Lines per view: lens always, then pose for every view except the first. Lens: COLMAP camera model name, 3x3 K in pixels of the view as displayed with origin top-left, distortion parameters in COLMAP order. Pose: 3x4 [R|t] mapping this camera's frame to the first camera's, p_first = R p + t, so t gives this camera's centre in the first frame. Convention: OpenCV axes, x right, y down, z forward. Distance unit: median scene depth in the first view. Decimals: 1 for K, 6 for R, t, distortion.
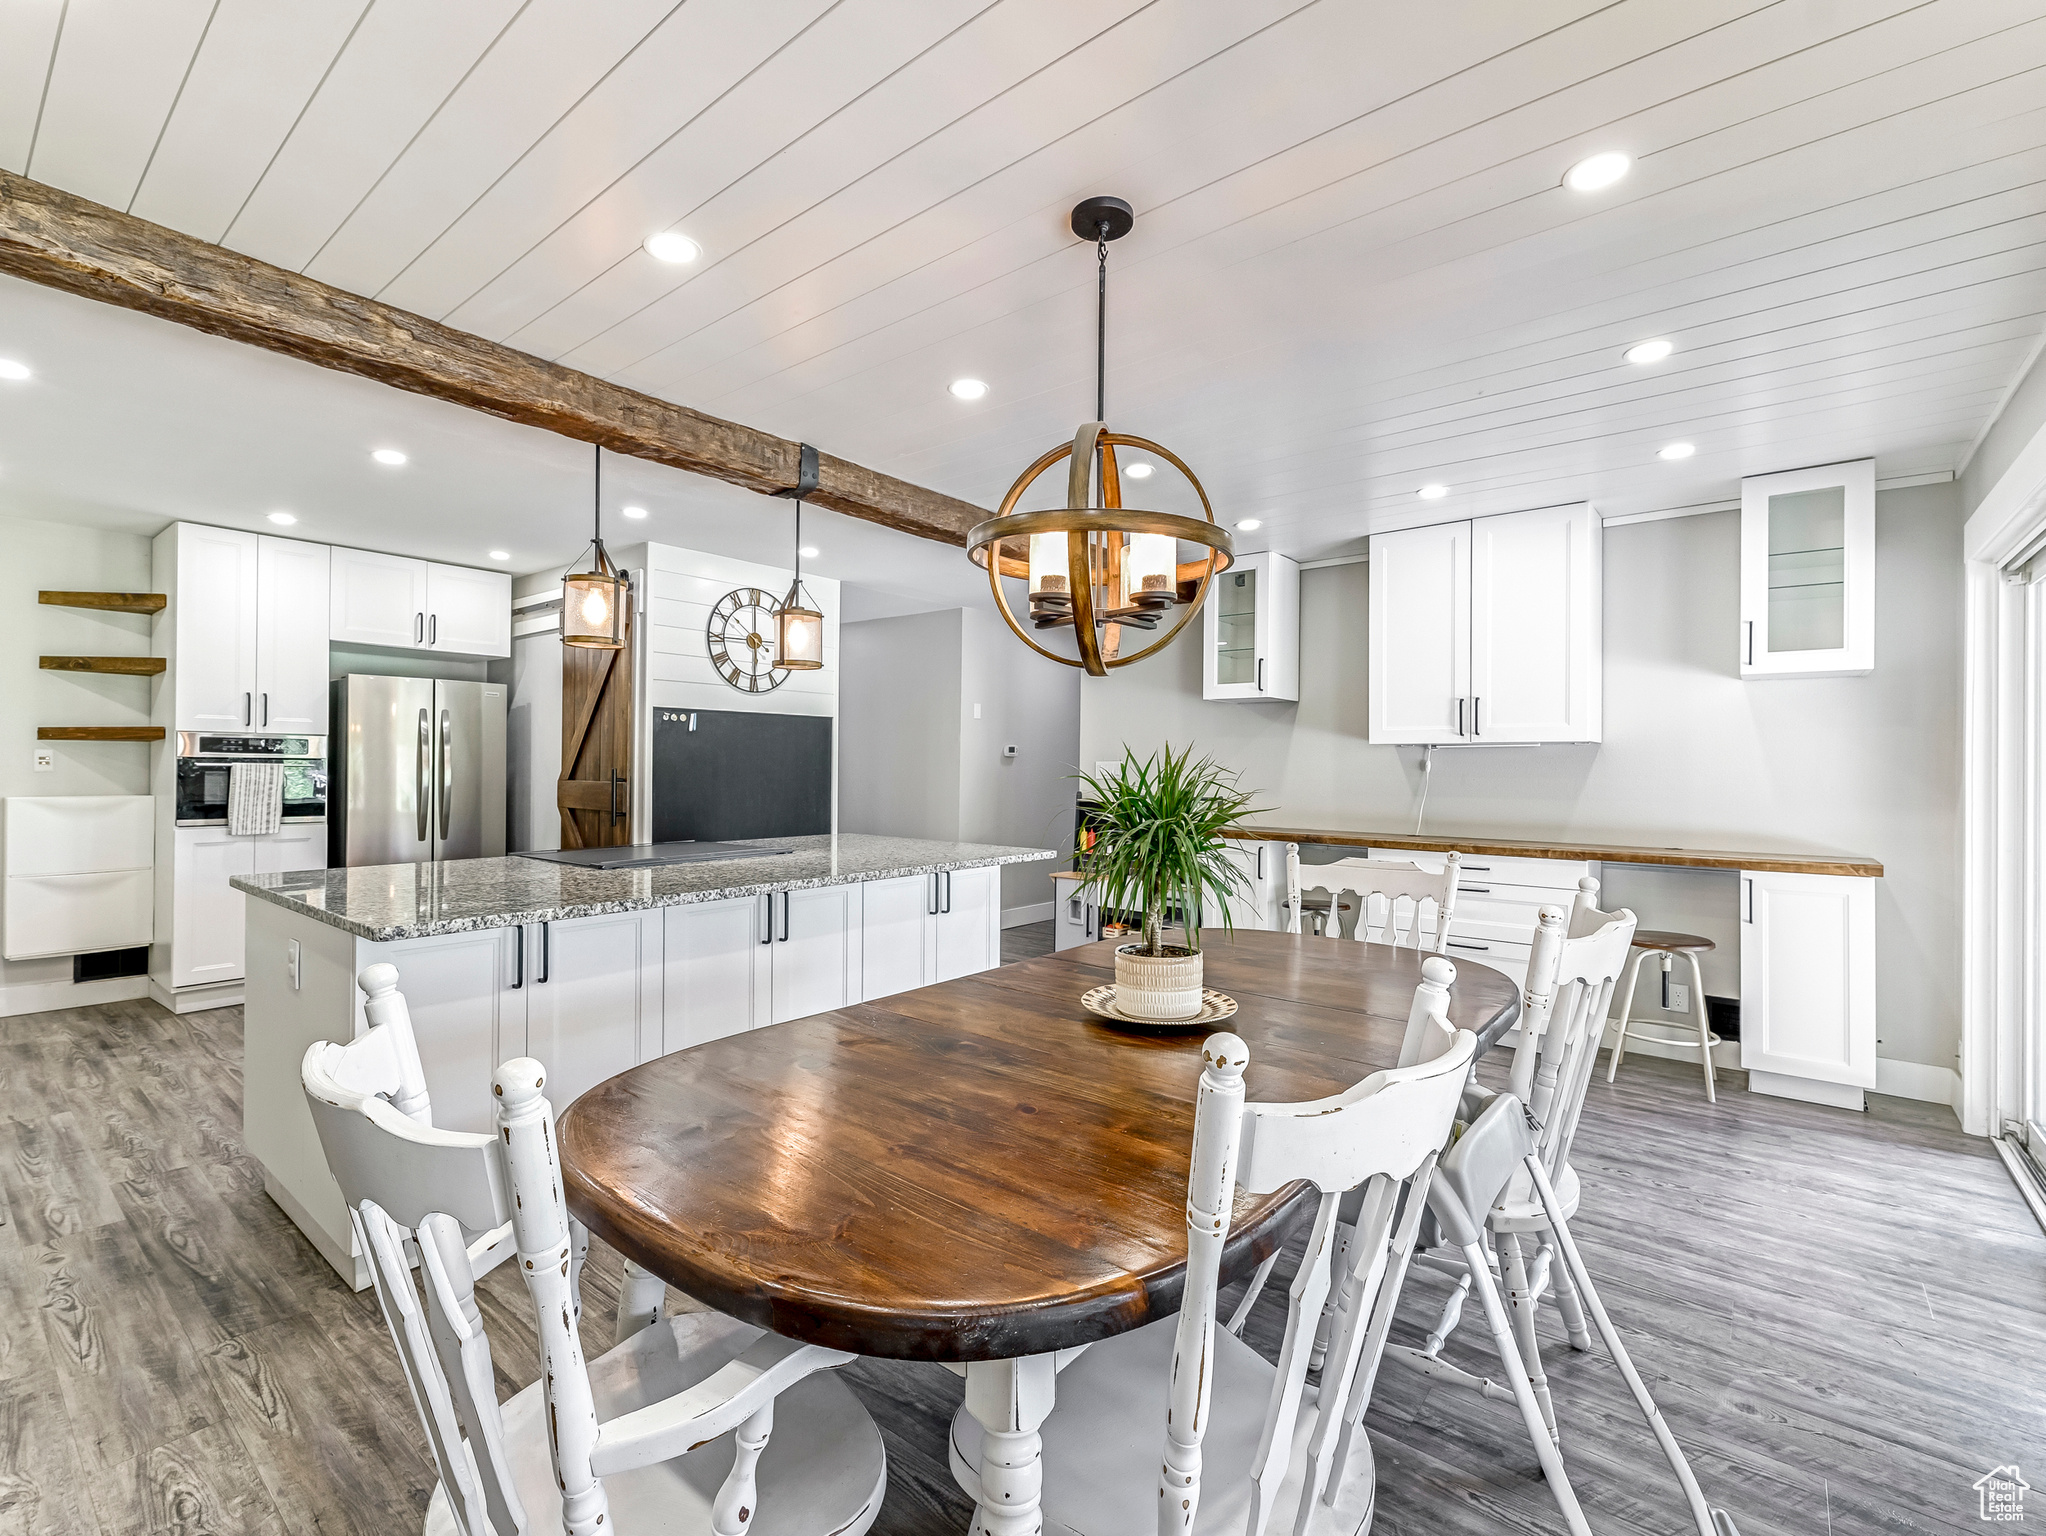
lens RADIAL K [[922.0, 0, 1013.2], [0, 922.0, 765.8], [0, 0, 1]] dist [0.003701, 0.000776]
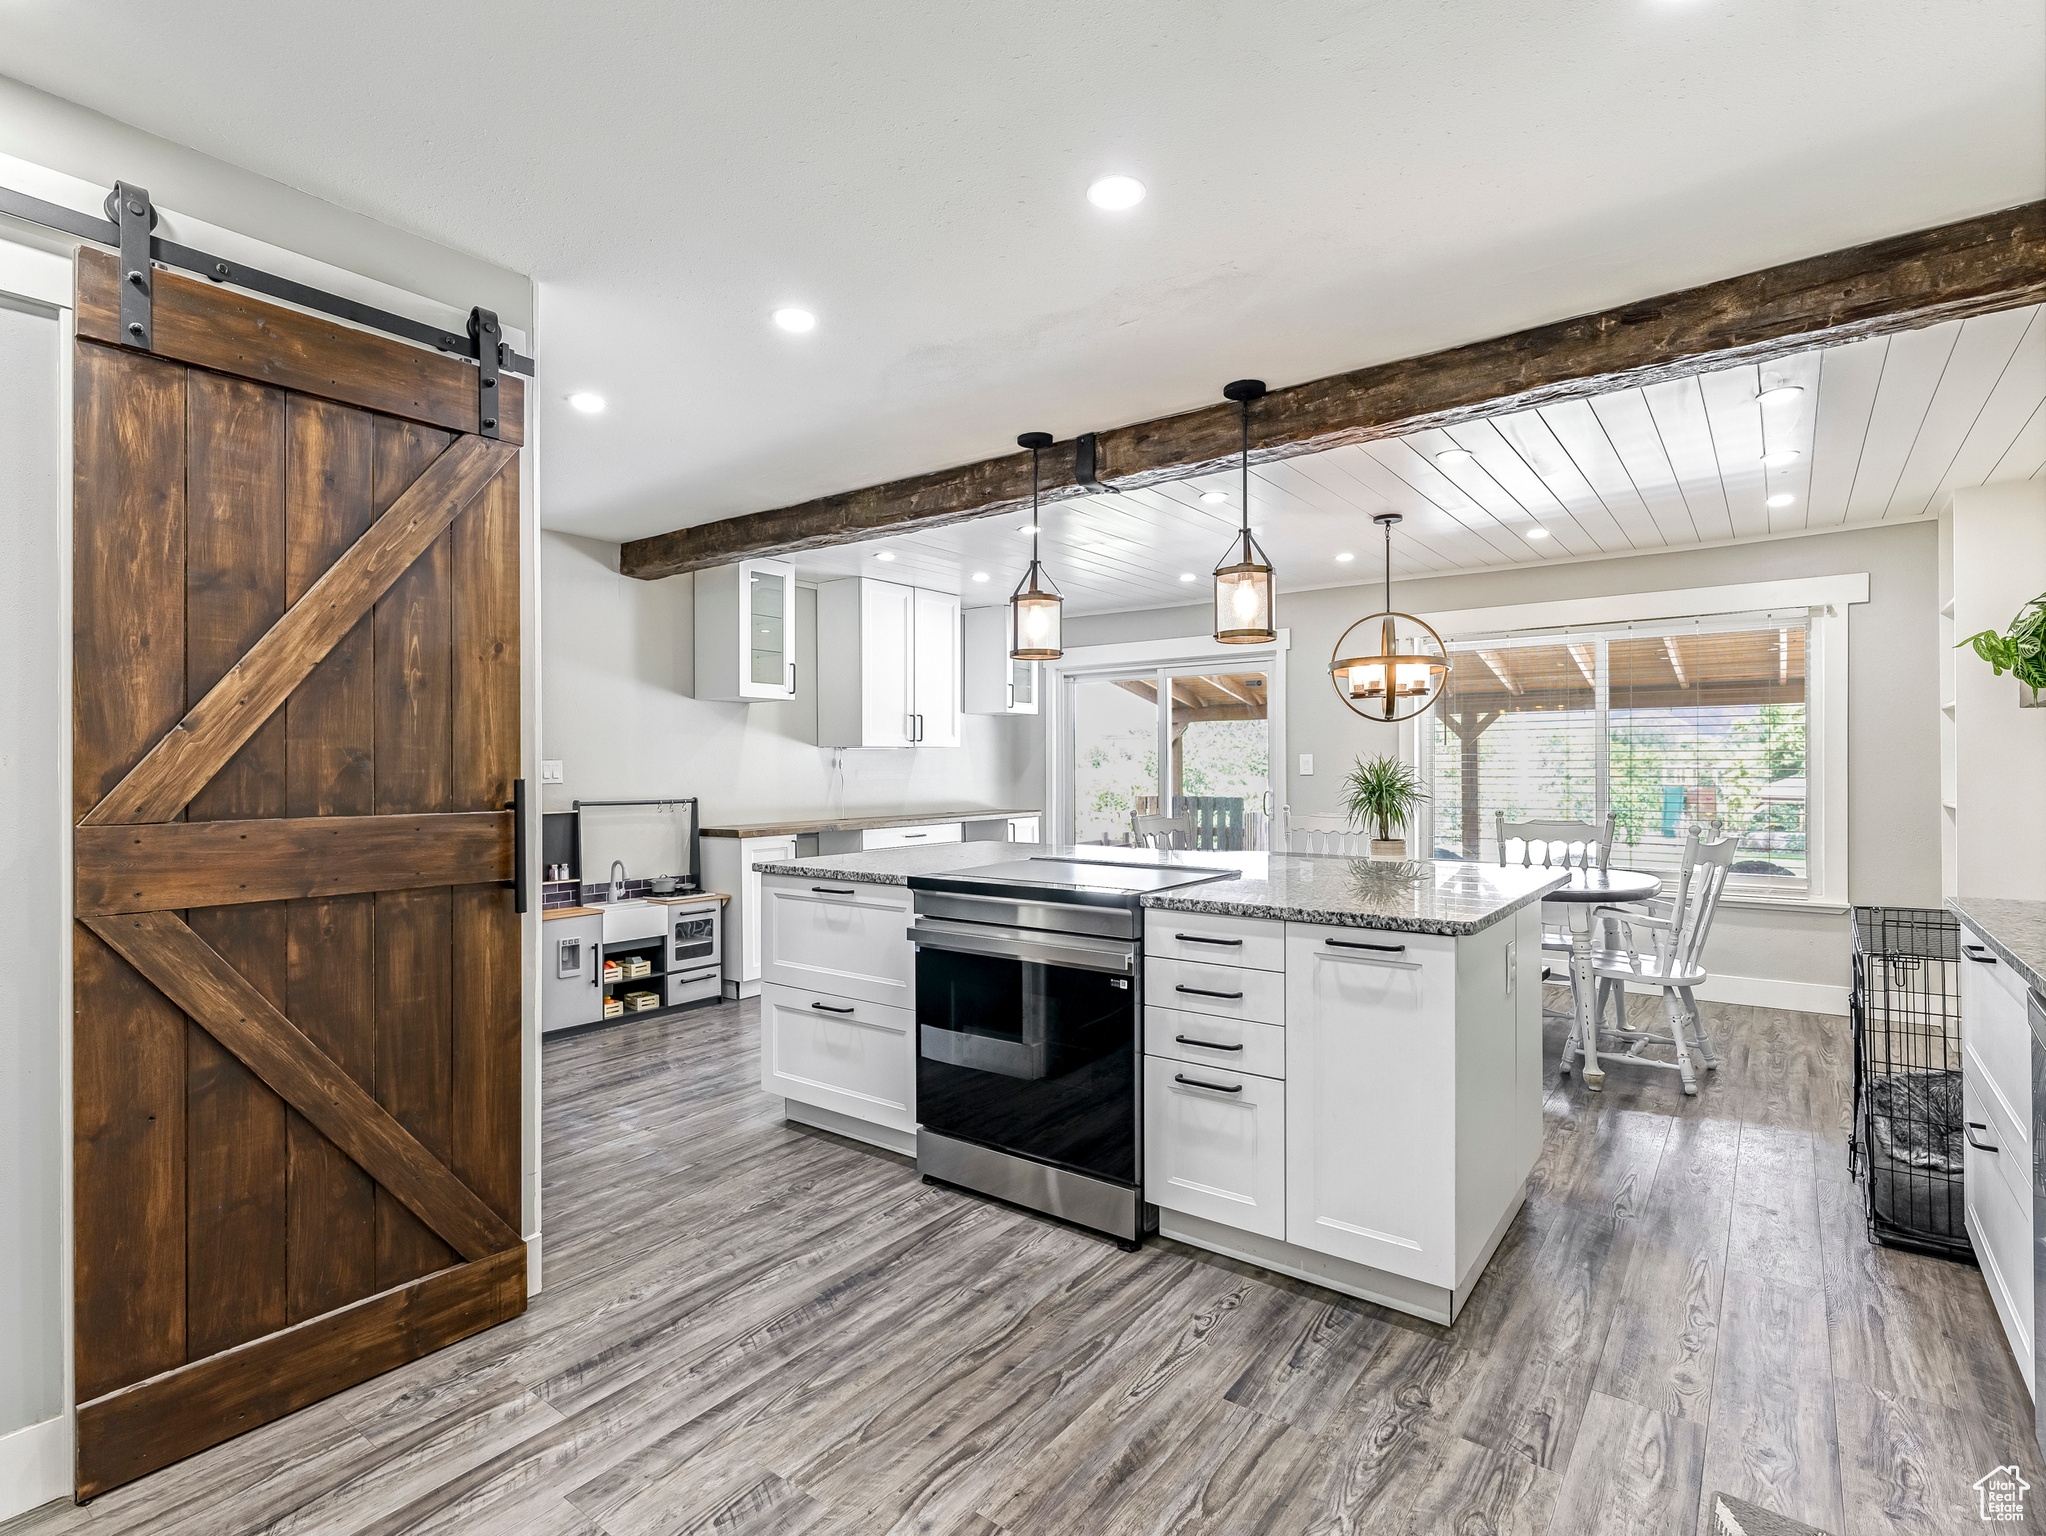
lens RADIAL K [[1017.6, 0, 1016.9], [0, 1017.6, 766.6], [0, 0, 1]] dist [-0.006016, 0.000613]
pose [[-0.044586, -0.011632, 0.998938, -0.967504], [0.004620, 0.999919, 0.011850, -0.008224], [-0.998995, 0.005143, -0.044529, 0.830773]]
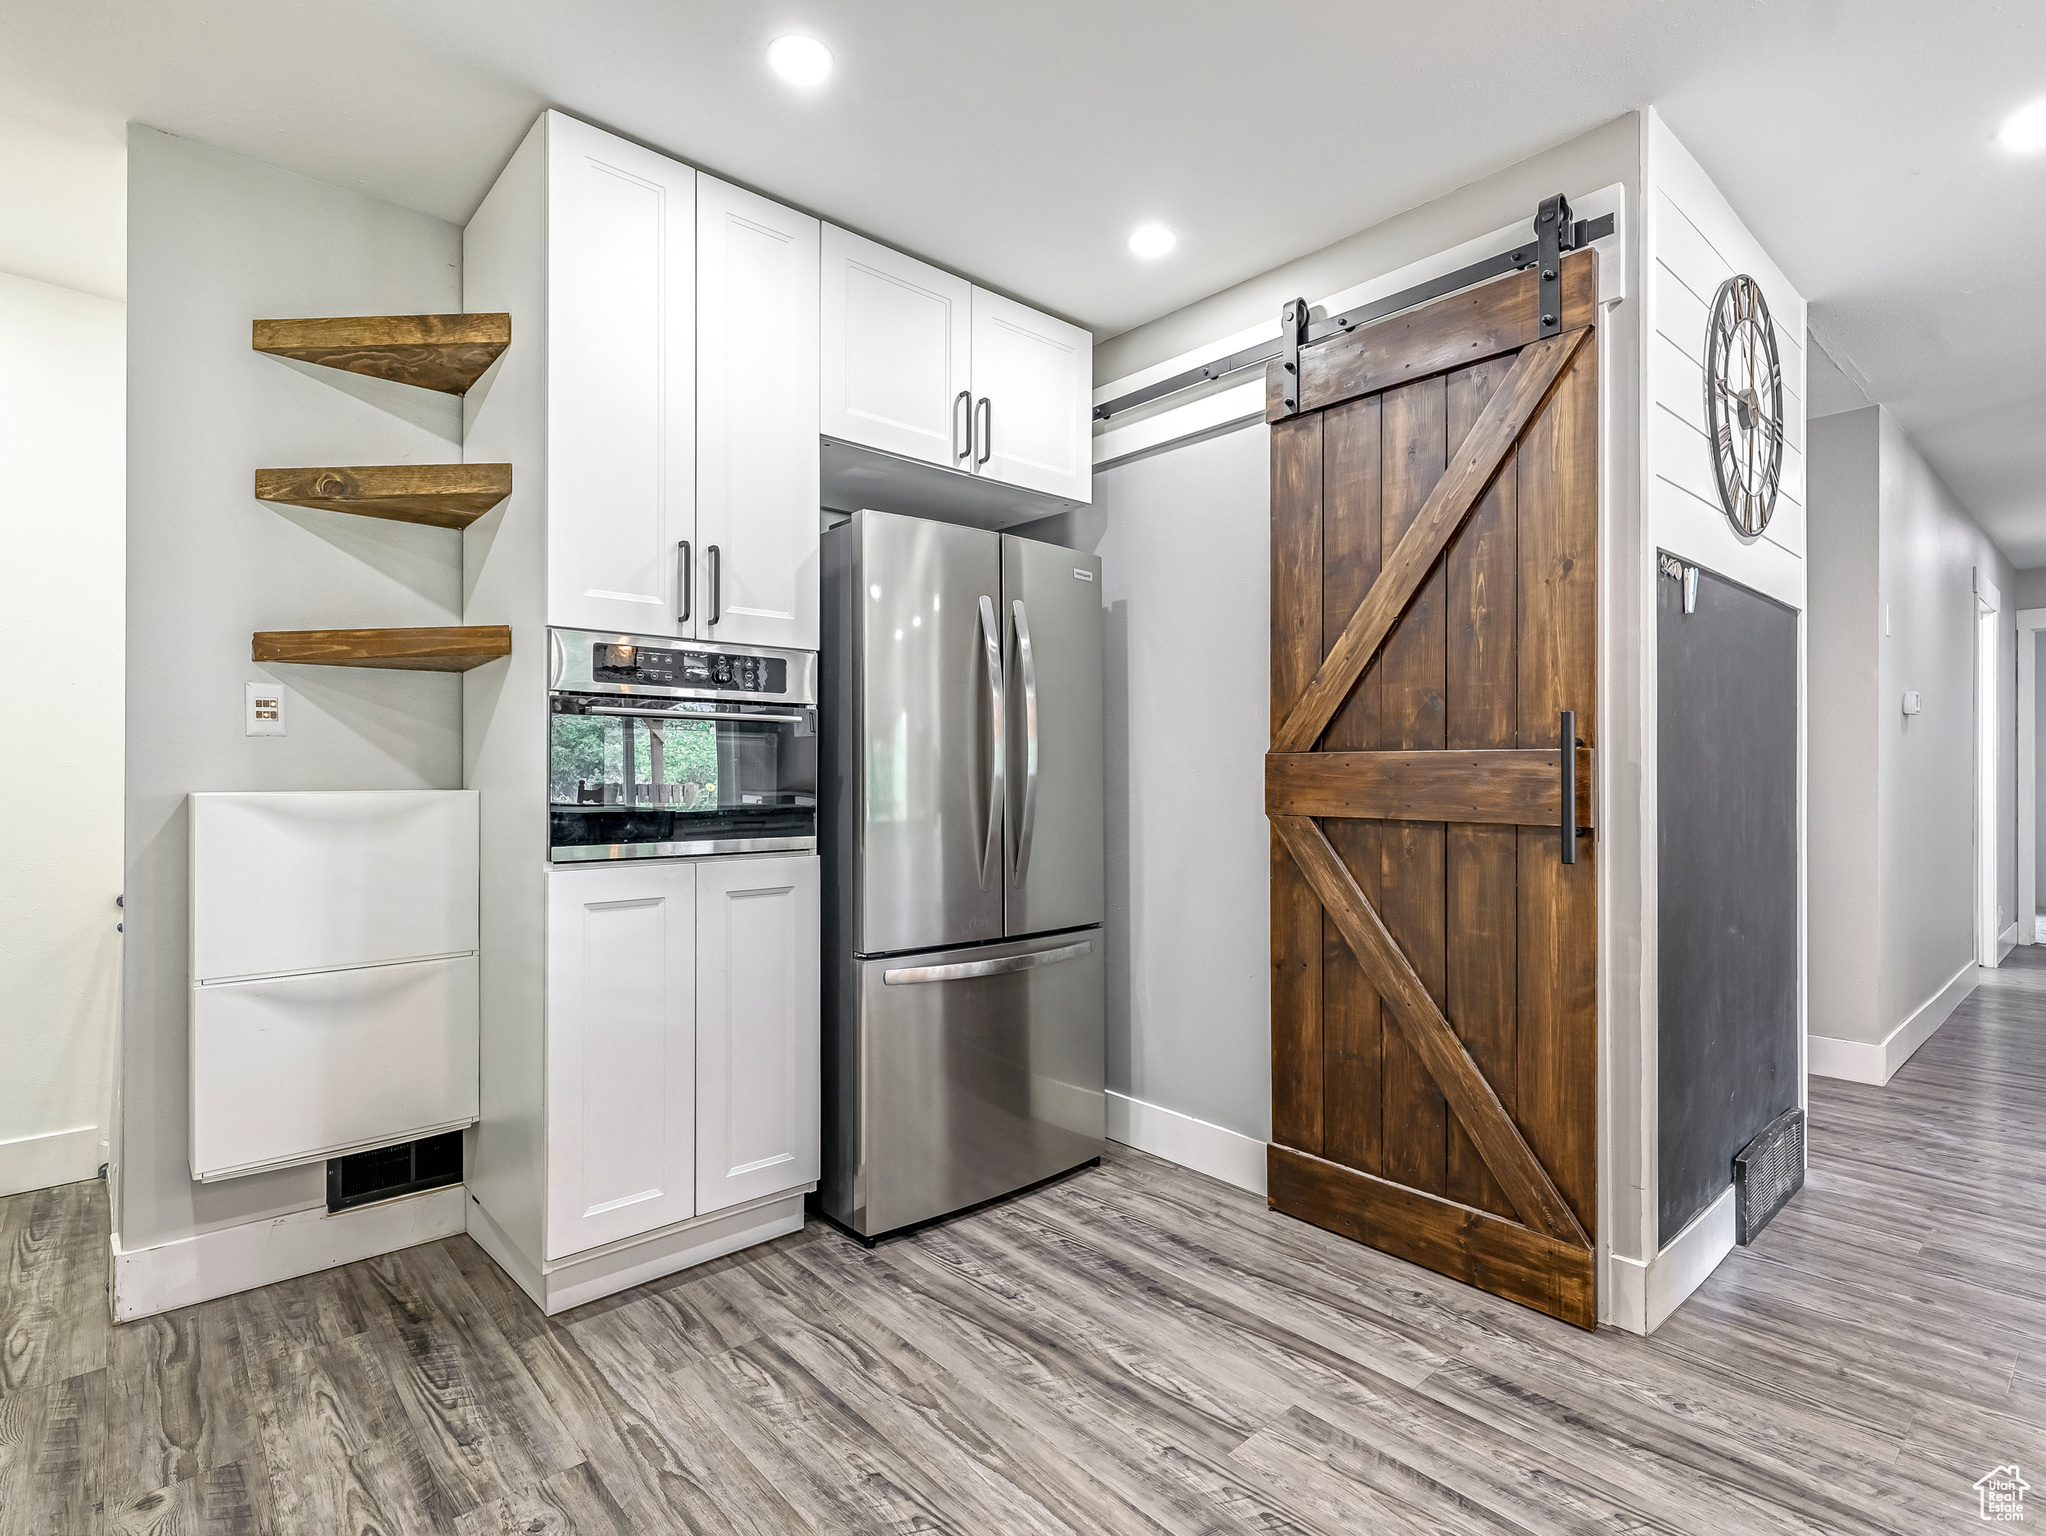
lens RADIAL K [[1017.6, 0, 1026.5], [0, 1017.6, 770.5], [0, 0, 1]] dist [-0.006016, 0.000613]
pose [[0.987448, -0.012358, -0.157460, -0.608999], [0.011824, 0.999921, -0.004328, 0.028442], [0.157501, 0.002412, 0.987516, 0.576907]]
